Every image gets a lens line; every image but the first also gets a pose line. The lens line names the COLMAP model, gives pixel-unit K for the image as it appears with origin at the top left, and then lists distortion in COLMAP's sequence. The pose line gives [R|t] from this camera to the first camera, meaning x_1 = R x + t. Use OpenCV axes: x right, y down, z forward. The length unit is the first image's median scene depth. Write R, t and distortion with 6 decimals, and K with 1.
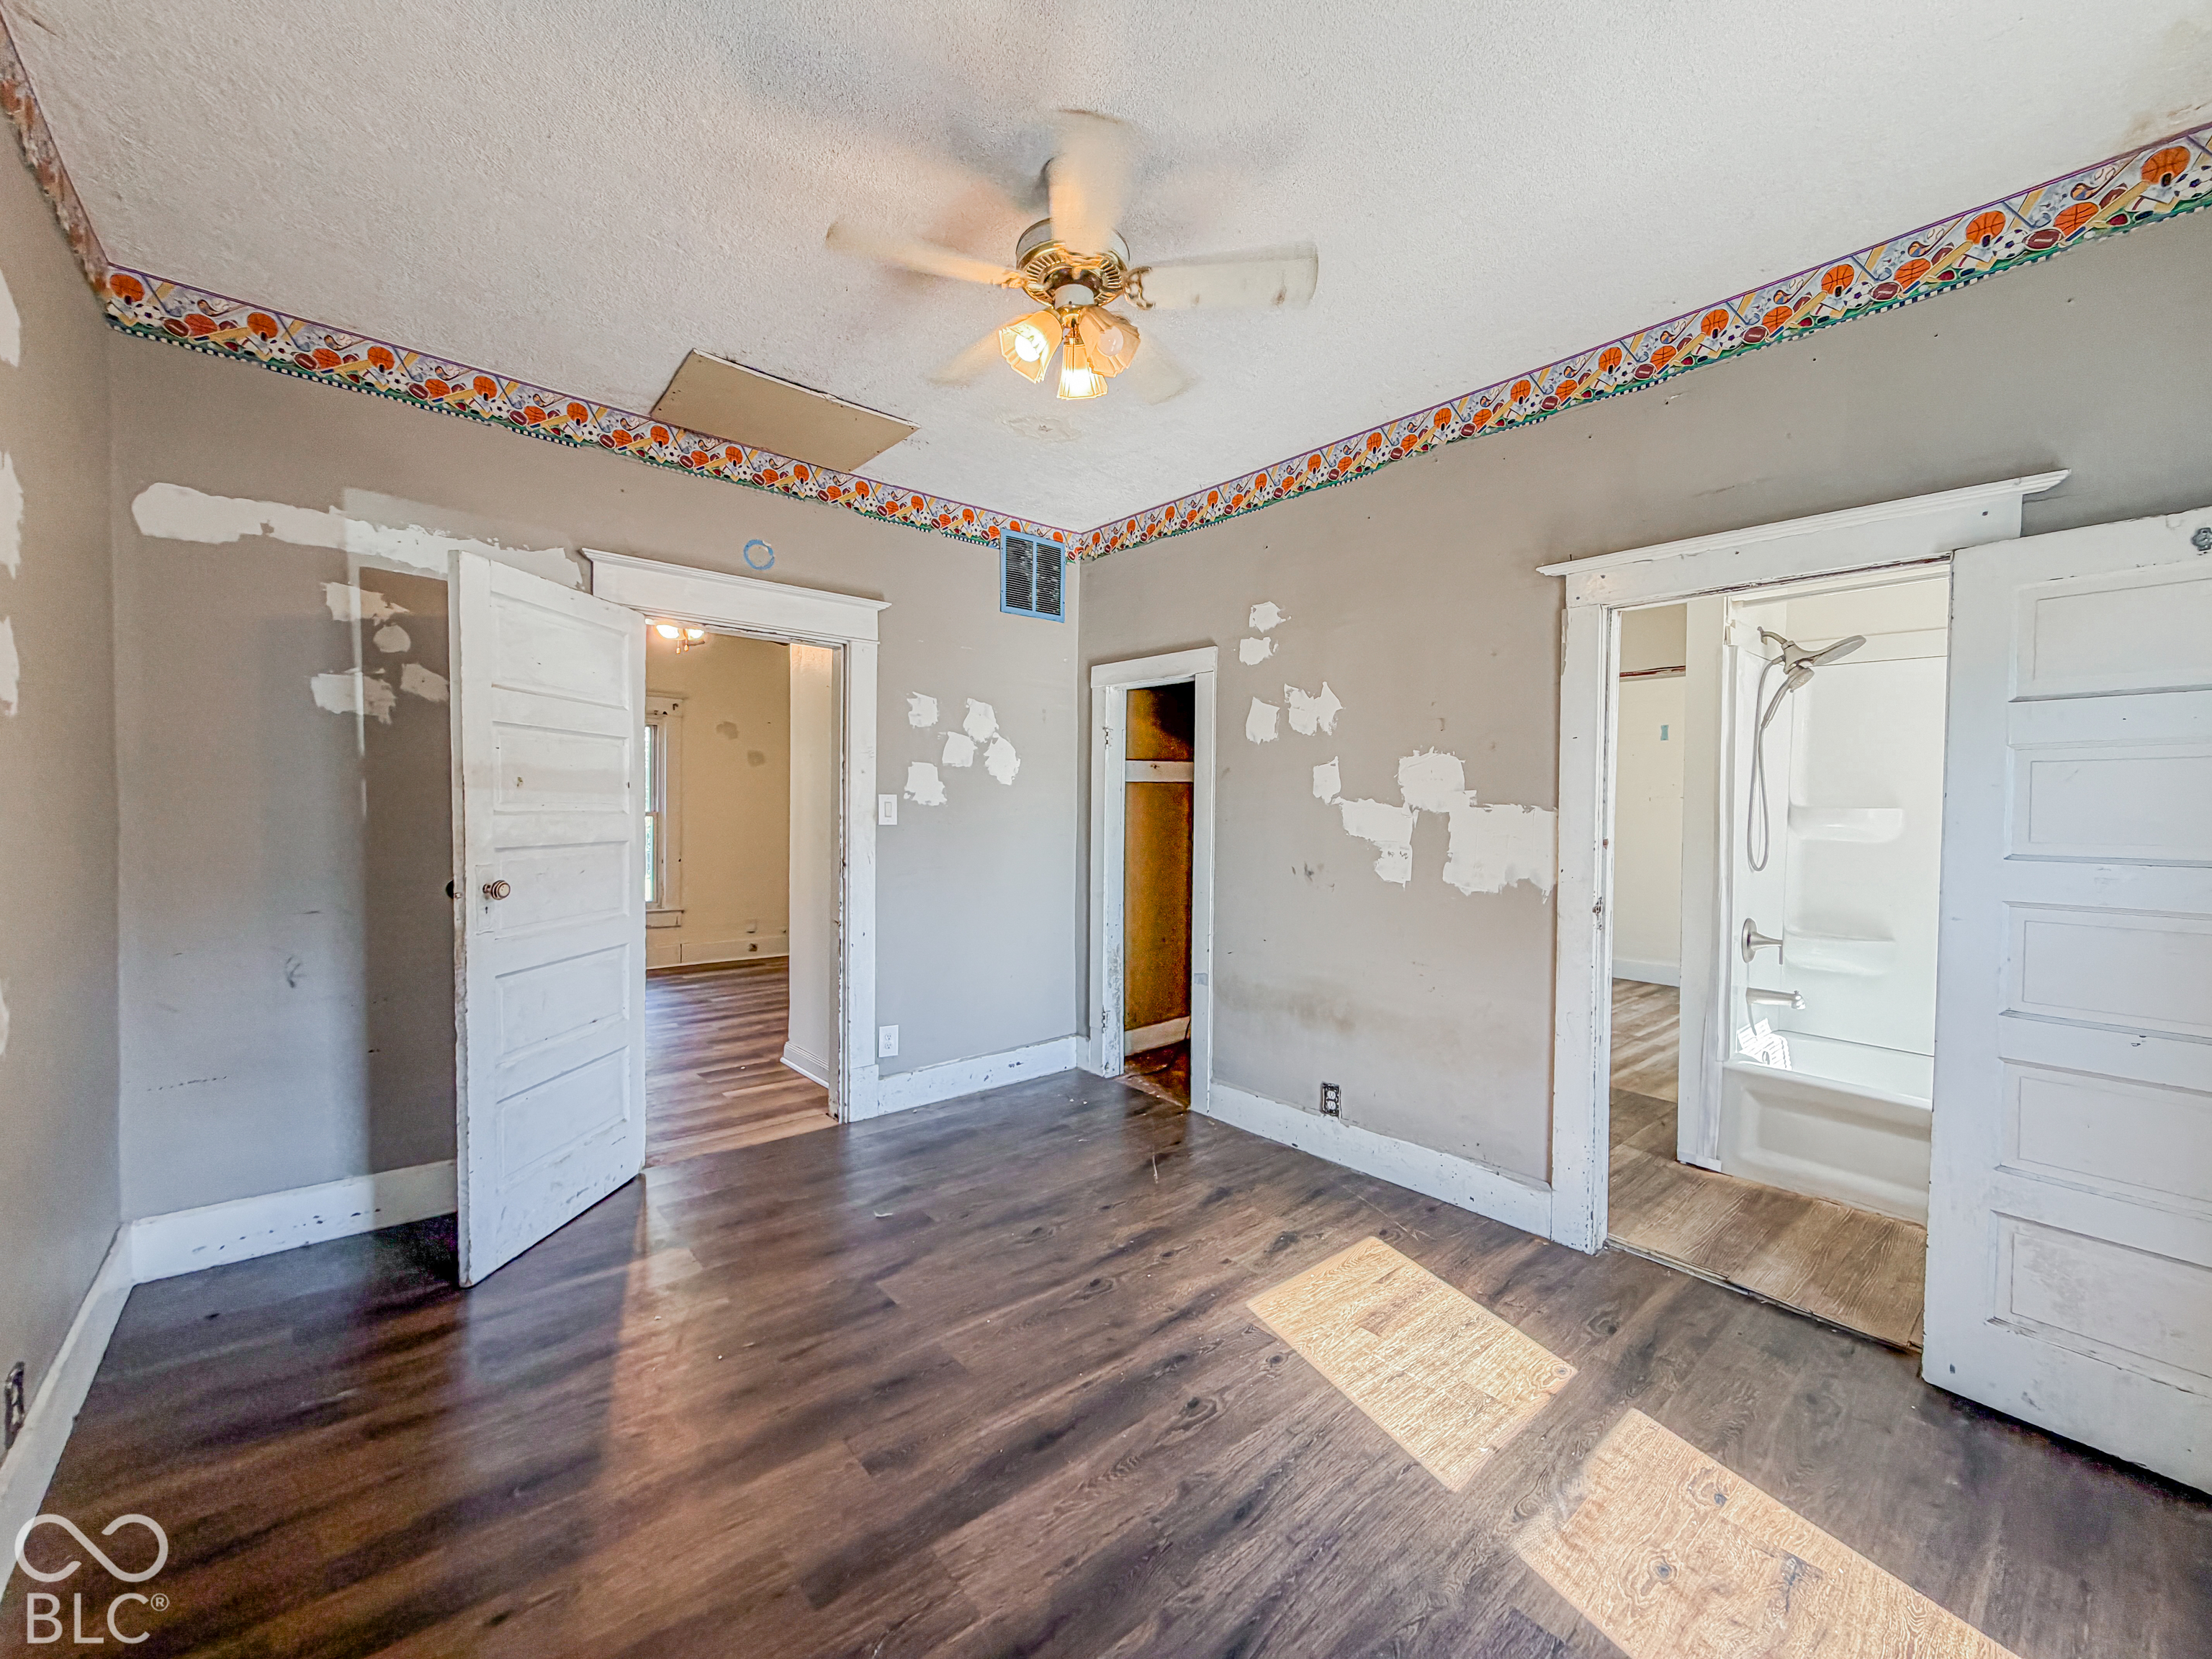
lens RADIAL K [[887.8, 0, 1101.8], [0, 887.8, 827.7], [0, 0, 1]] dist [-0.001480, -0.000014]
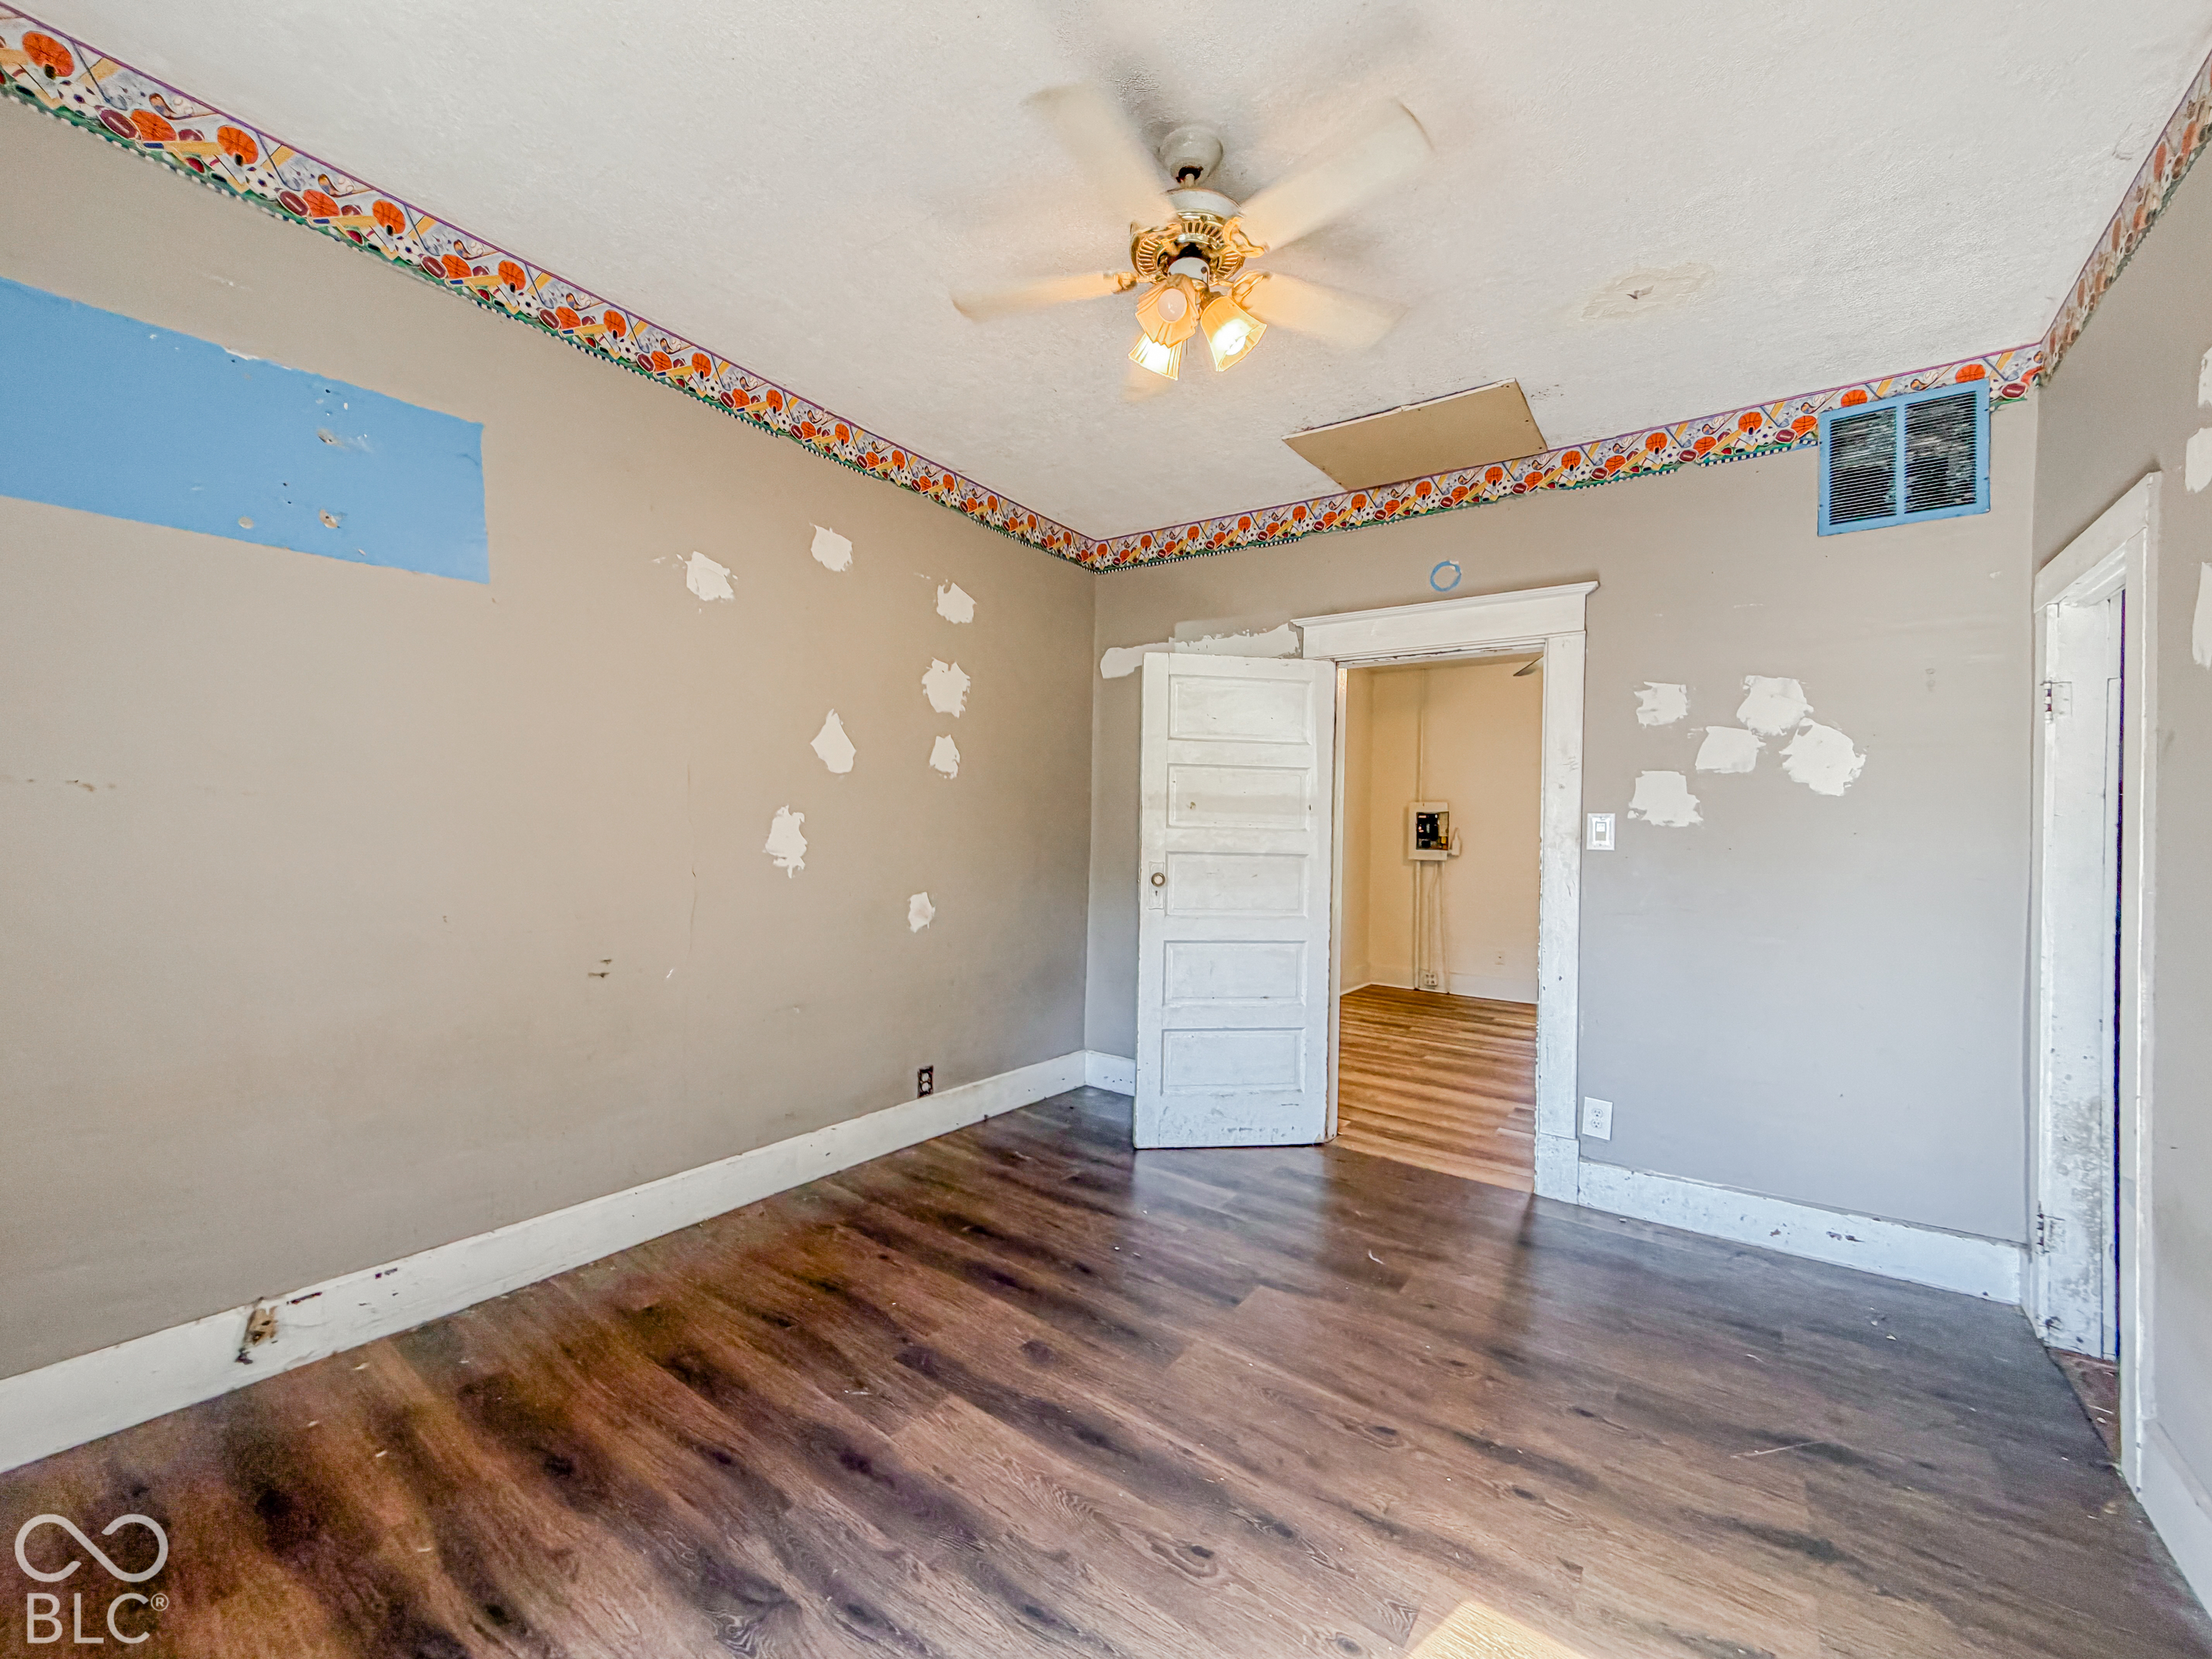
lens RADIAL K [[887.8, 0, 1101.8], [0, 887.8, 827.7], [0, 0, 1]] dist [-0.001480, -0.000014]
pose [[0.227990, -0.013305, -0.973573, 0.569403], [-0.043541, 0.998767, -0.023846, 0.019703], [0.972689, 0.047827, 0.227130, 0.467153]]
